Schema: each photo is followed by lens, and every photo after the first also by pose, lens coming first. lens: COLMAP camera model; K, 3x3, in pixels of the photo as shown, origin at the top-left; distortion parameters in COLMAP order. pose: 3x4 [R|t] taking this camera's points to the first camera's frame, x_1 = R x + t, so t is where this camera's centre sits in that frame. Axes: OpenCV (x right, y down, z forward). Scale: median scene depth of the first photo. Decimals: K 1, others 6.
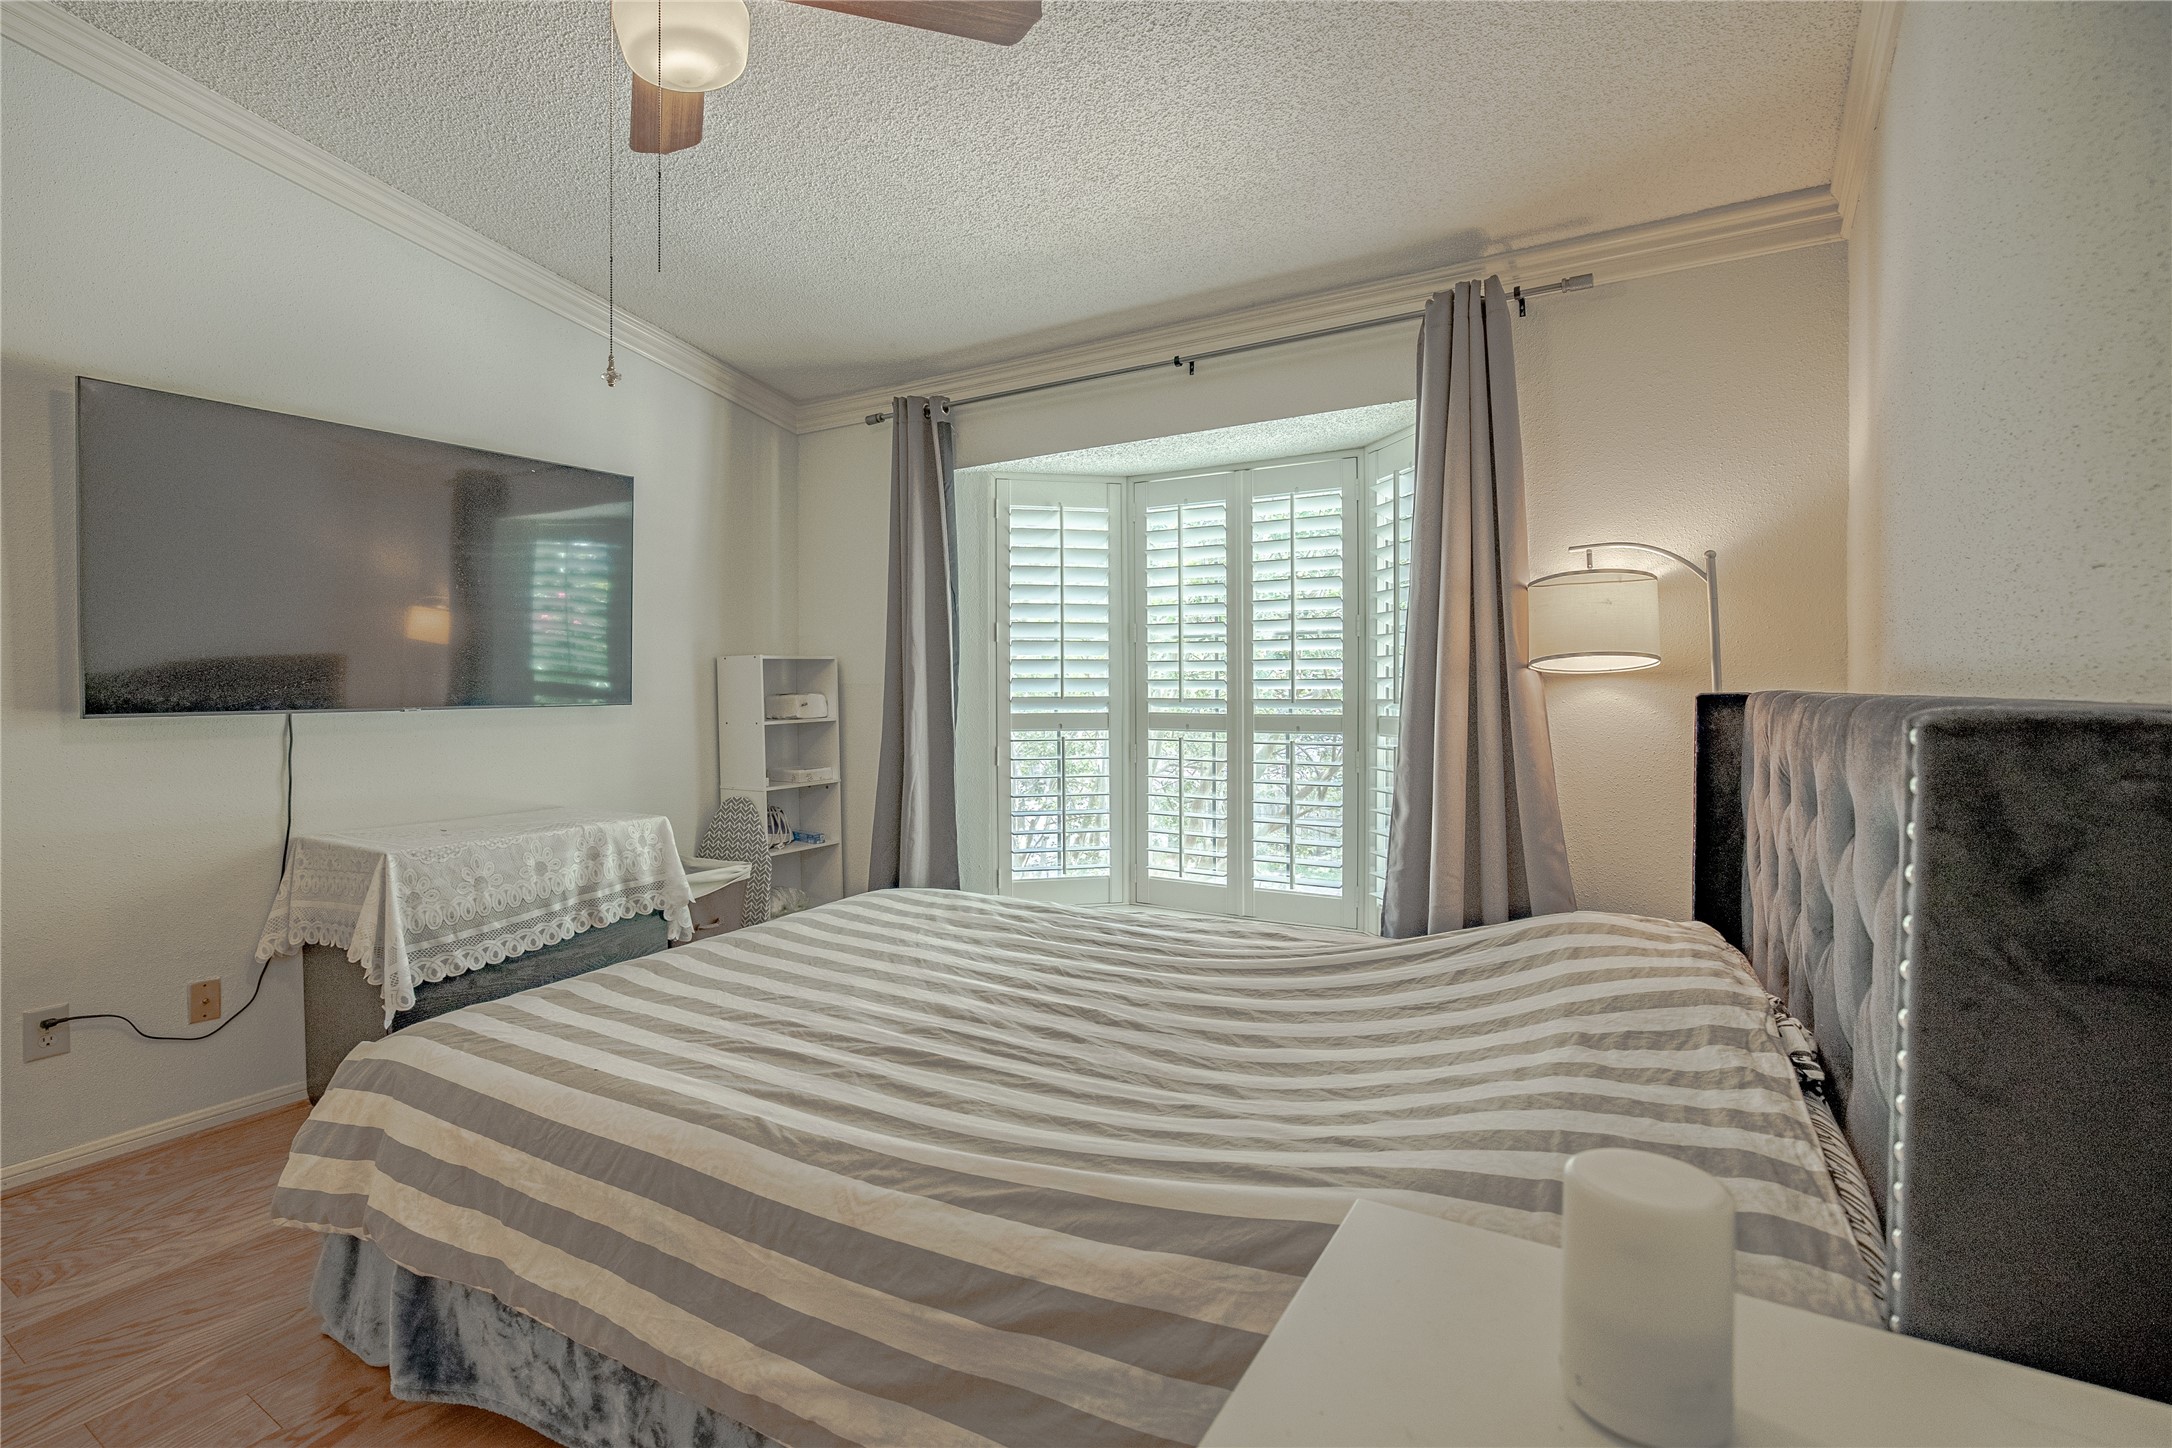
lens RADIAL K [[1041.2, 0, 1080.1], [0, 1041.2, 718.6], [0, 0, 1]] dist [-0.016416, 0.002714]
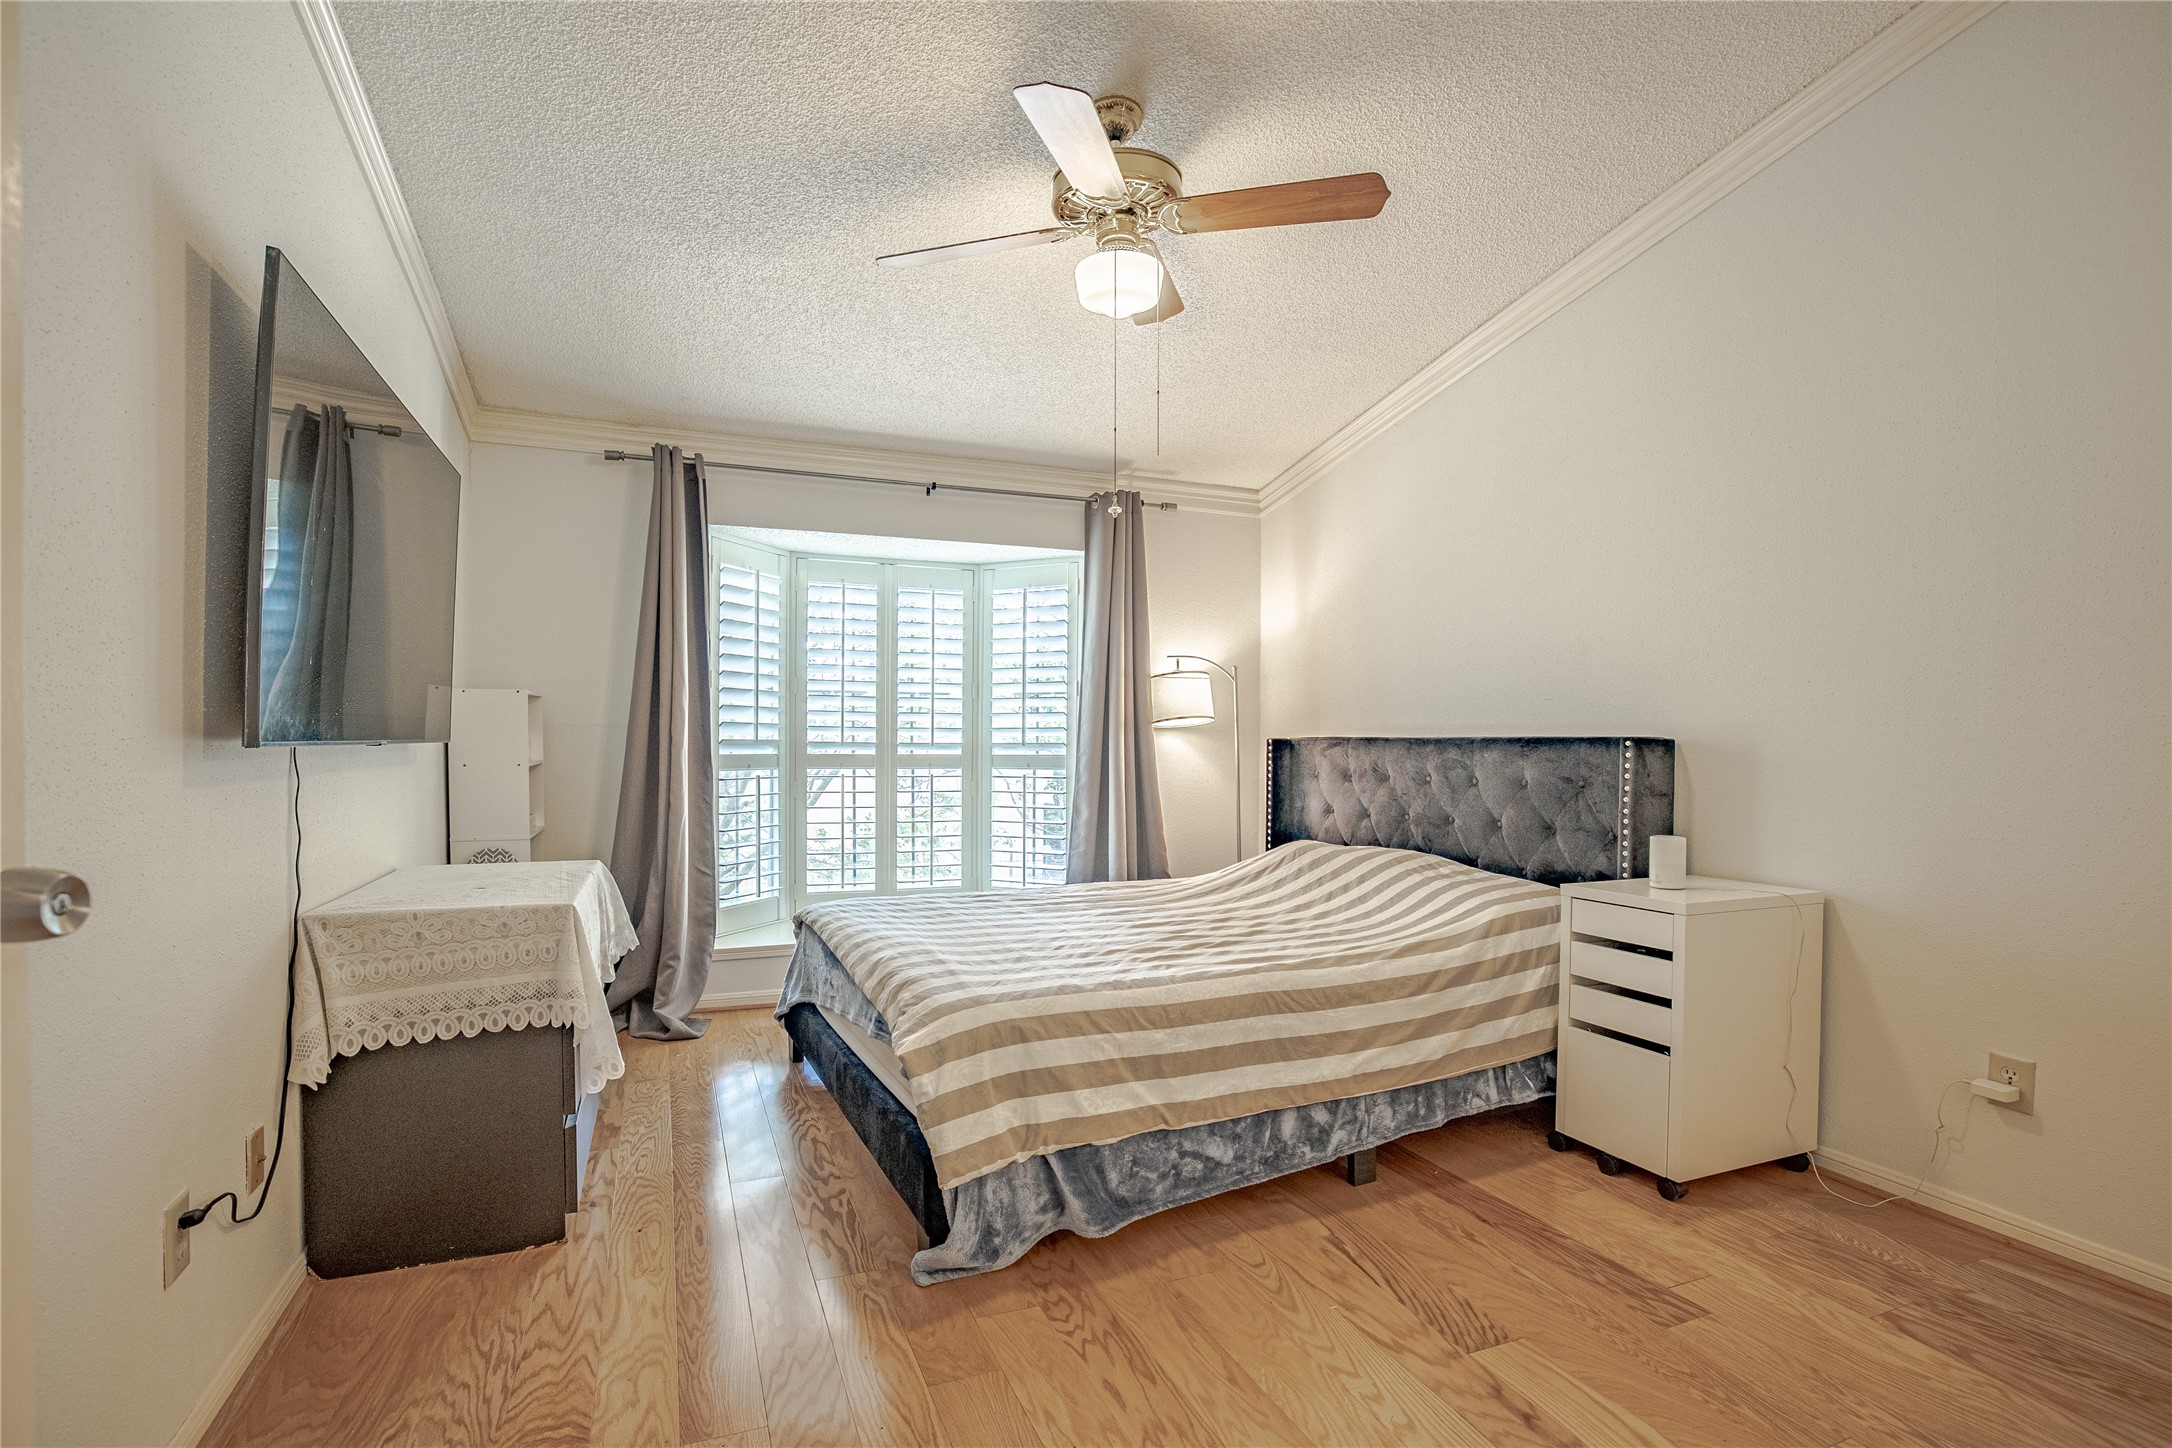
lens RADIAL K [[1041.2, 0, 1082.4], [0, 1041.2, 734.4], [0, 0, 1]] dist [-0.016416, 0.002714]
pose [[0.547685, 0.015257, 0.836545, -0.873788], [0.013865, 0.999531, -0.027307, 0.010359], [-0.836569, 0.026554, 0.547217, 0.112907]]
